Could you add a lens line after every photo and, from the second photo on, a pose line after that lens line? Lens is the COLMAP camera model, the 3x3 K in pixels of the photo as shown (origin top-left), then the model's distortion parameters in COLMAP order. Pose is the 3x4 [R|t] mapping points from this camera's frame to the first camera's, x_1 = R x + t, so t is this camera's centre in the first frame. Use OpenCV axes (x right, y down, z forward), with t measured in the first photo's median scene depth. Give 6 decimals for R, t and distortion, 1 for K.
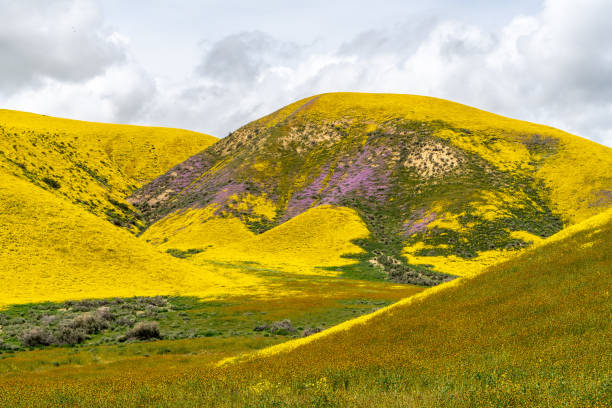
lens RADIAL K [[1044.5, 0, 306.0], [0, 1044.5, 203.9], [0, 0, 1]] dist [-0.021673, 0.000000]
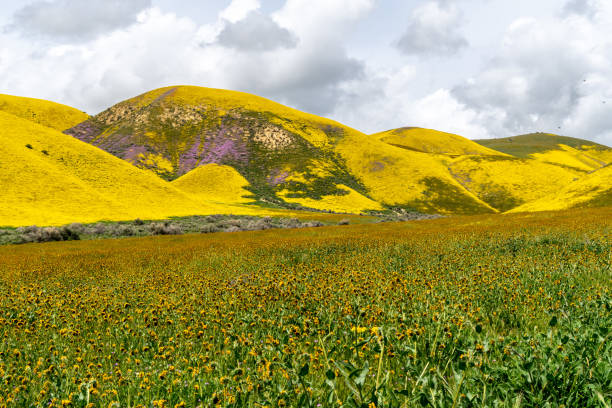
lens RADIAL K [[1044.5, 0, 306.0], [0, 1044.5, 203.5], [0, 0, 1]] dist [-0.021673, 0.000000]
pose [[0.885227, 0.021778, 0.464649, -0.561379], [-0.040975, 0.998671, 0.031256, 0.005750], [-0.463351, -0.046708, 0.884943, -0.418216]]
